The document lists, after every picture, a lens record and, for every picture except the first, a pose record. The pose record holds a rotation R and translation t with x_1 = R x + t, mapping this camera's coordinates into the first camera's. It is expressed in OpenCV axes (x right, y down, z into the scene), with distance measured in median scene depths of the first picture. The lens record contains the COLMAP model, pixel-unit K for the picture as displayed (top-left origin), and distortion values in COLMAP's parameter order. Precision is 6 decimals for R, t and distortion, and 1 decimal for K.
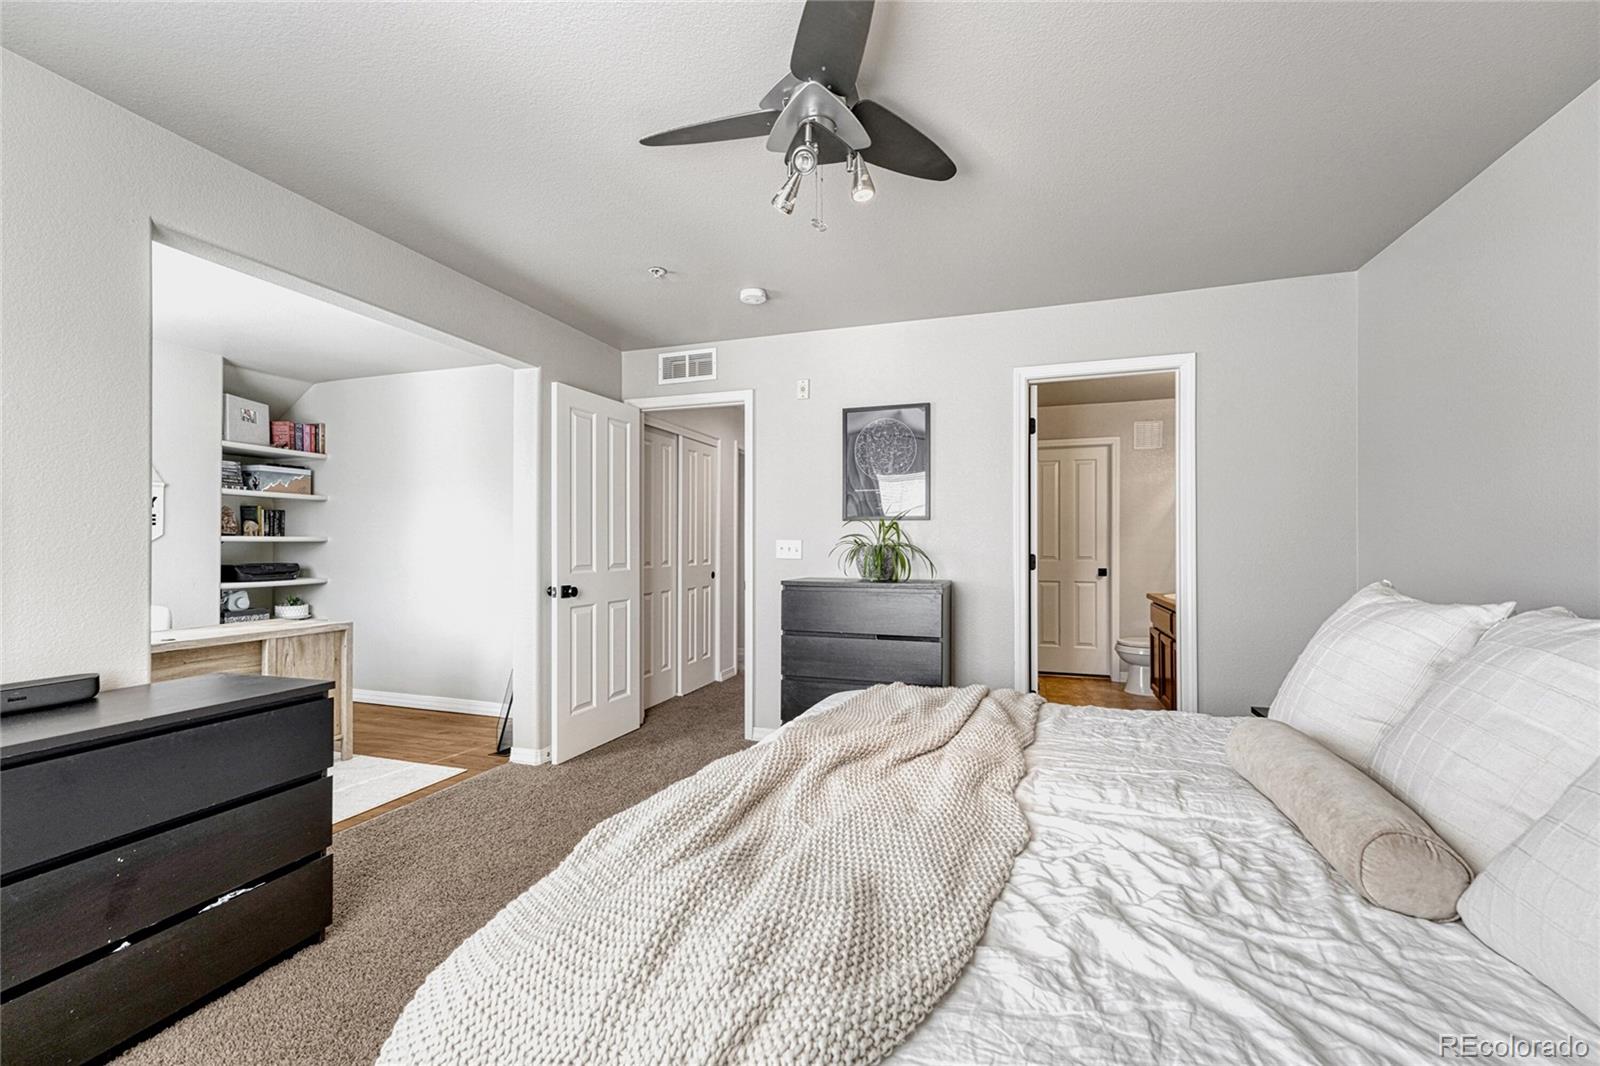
lens RADIAL K [[643.2, 0, 798.0], [0, 643.2, 544.4], [0, 0, 1]] dist [-0.003951, 0.002770]
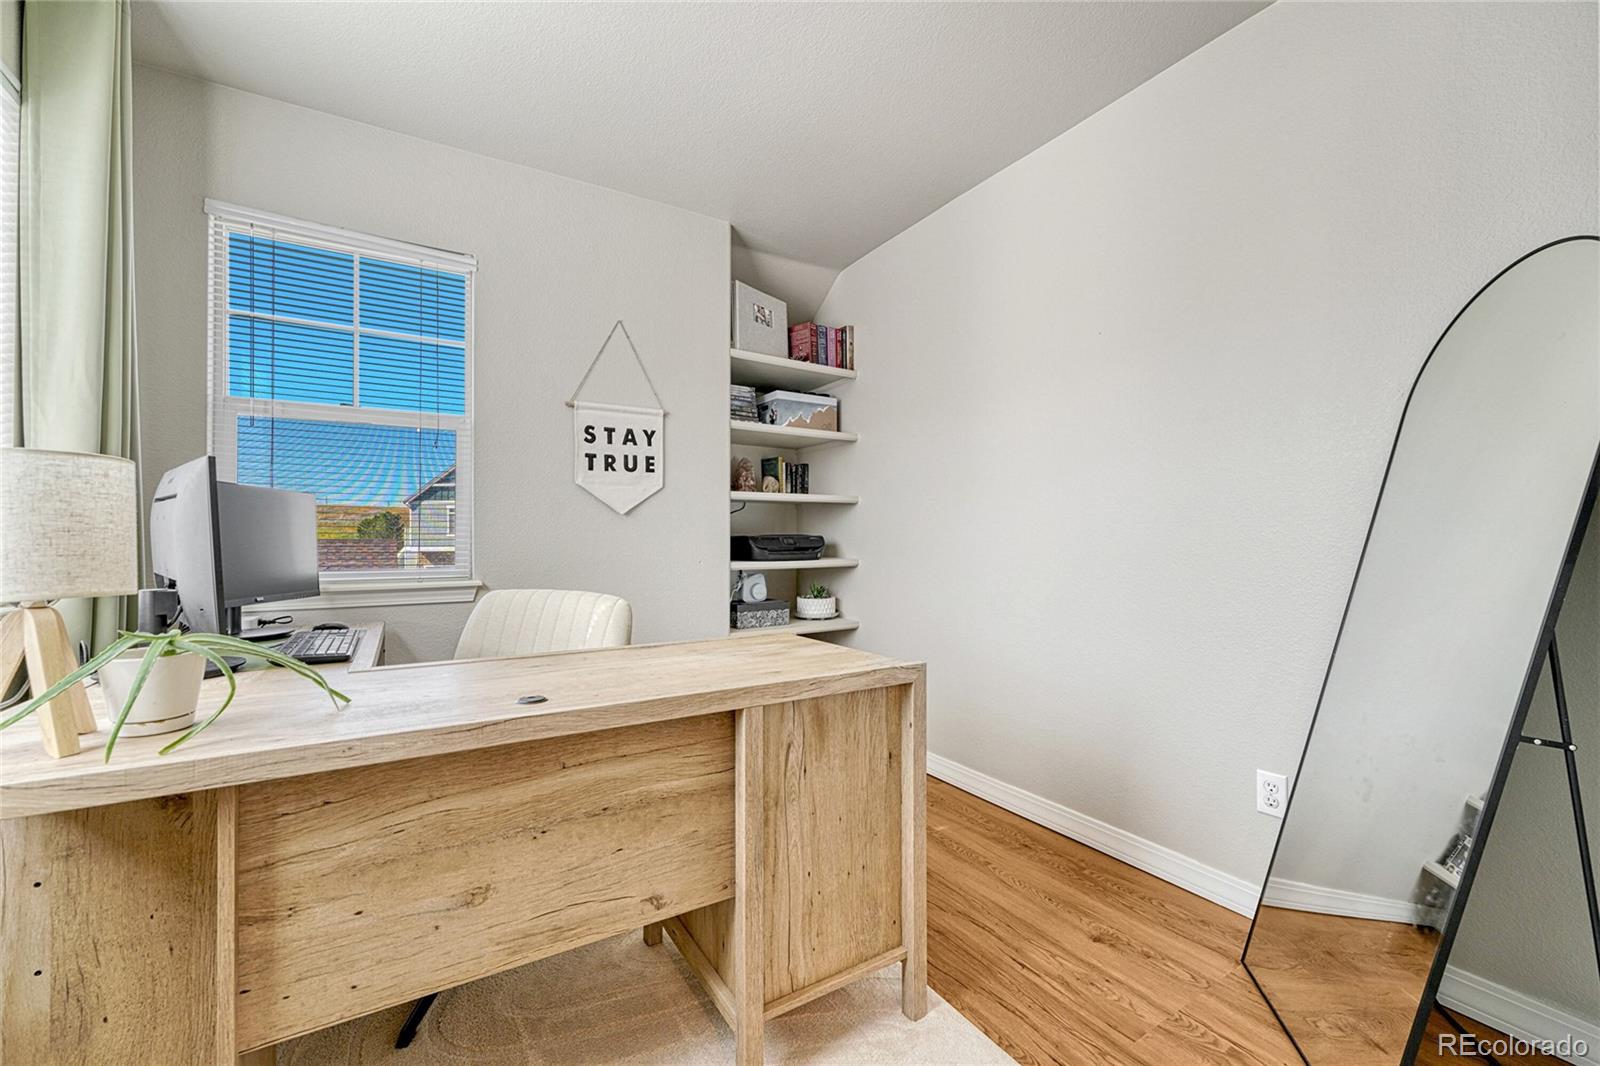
lens RADIAL K [[643.2, 0, 808.2], [0, 643.2, 533.2], [0, 0, 1]] dist [-0.003951, 0.002770]
pose [[0.767961, -0.010611, -0.640408, -0.368377], [0.007591, 0.999943, -0.007464, 0.032794], [0.640451, 0.000871, 0.767998, 0.485874]]
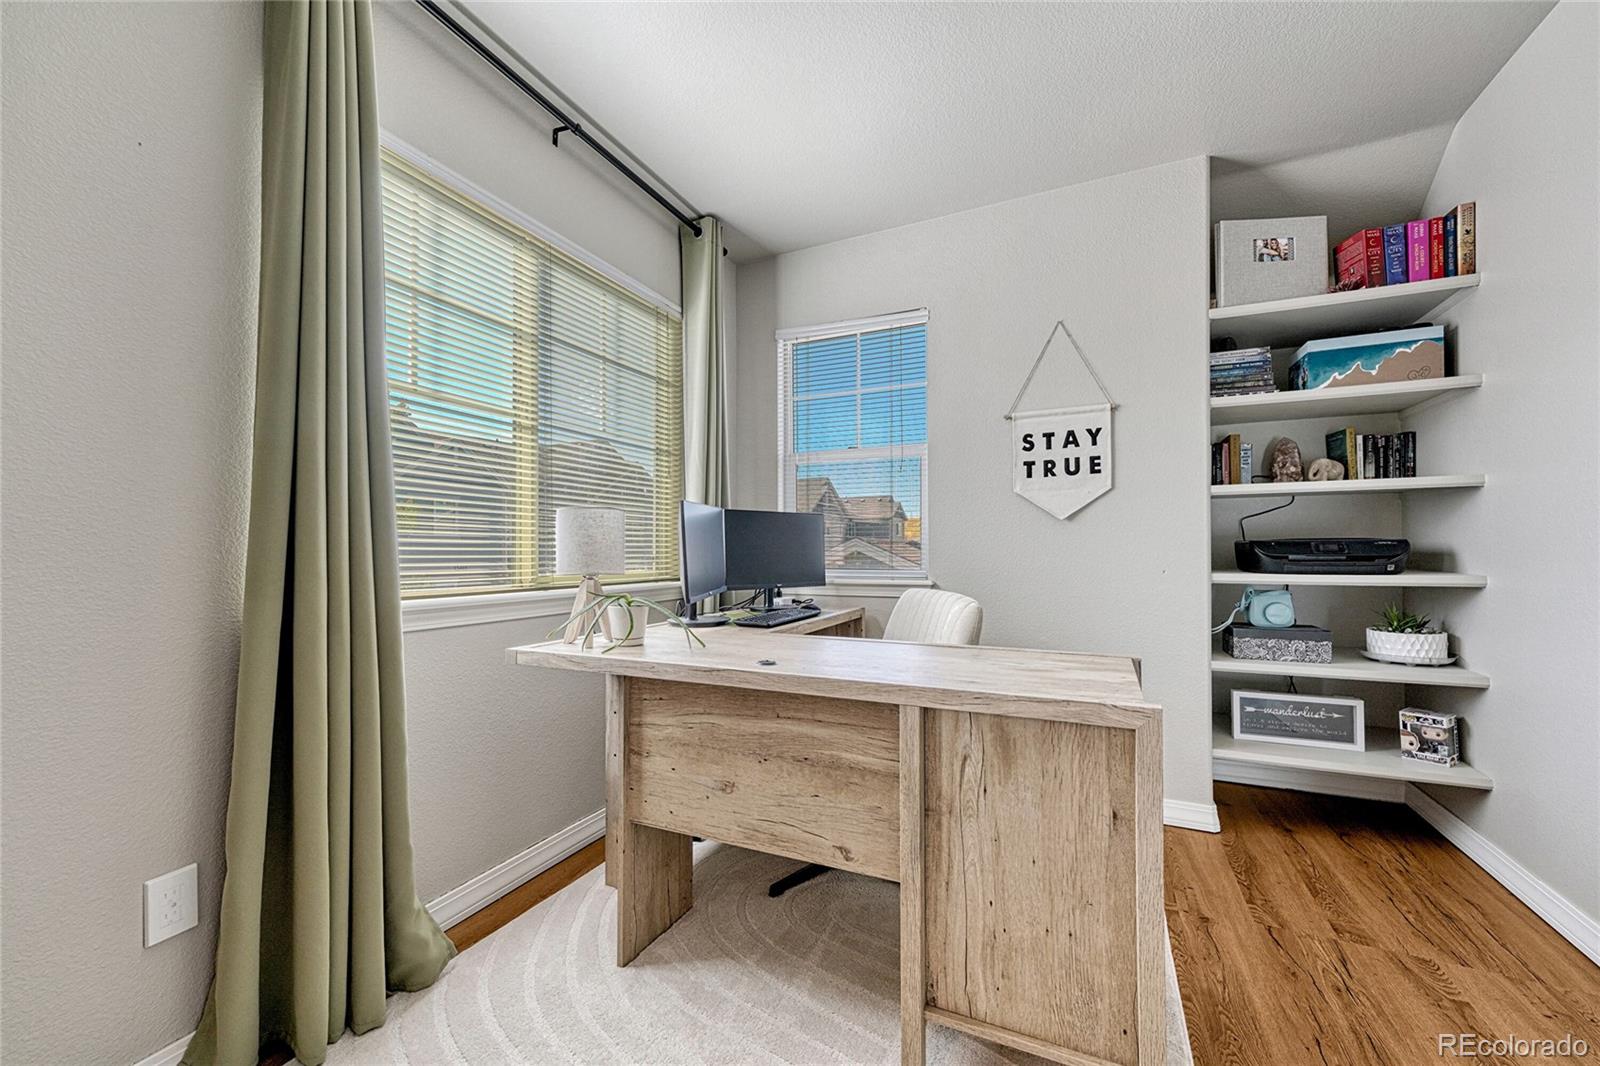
lens RADIAL K [[643.2, 0, 786.6], [0, 643.2, 545.7], [0, 0, 1]] dist [-0.003951, 0.002770]
pose [[-0.128224, -0.008486, -0.991709, -0.284361], [0.008887, 0.999913, -0.009705, 0.035977], [0.991705, -0.010058, -0.128137, 0.644633]]
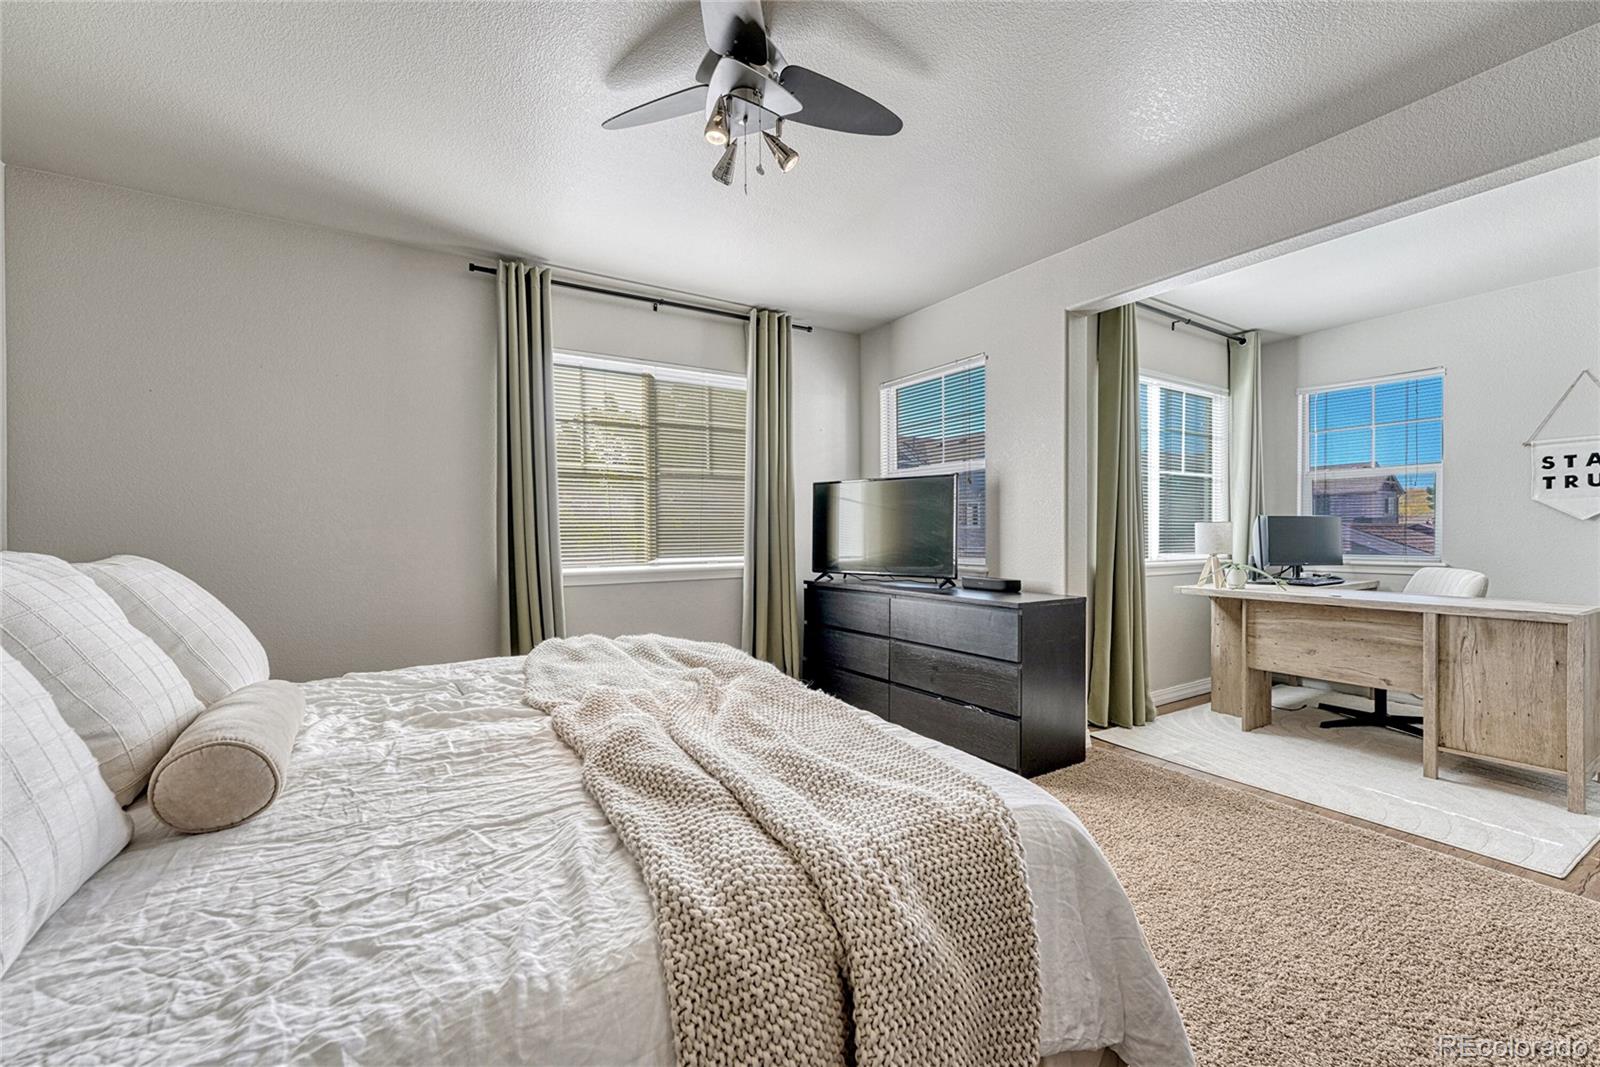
lens RADIAL K [[643.2, 0, 780.2], [0, 643.2, 539.0], [0, 0, 1]] dist [-0.003951, 0.002770]
pose [[-0.653549, 0.005955, -0.756861, 0.275560], [0.005897, 0.999979, 0.002776, 0.025362], [0.756861, -0.002650, -0.653570, 0.595226]]
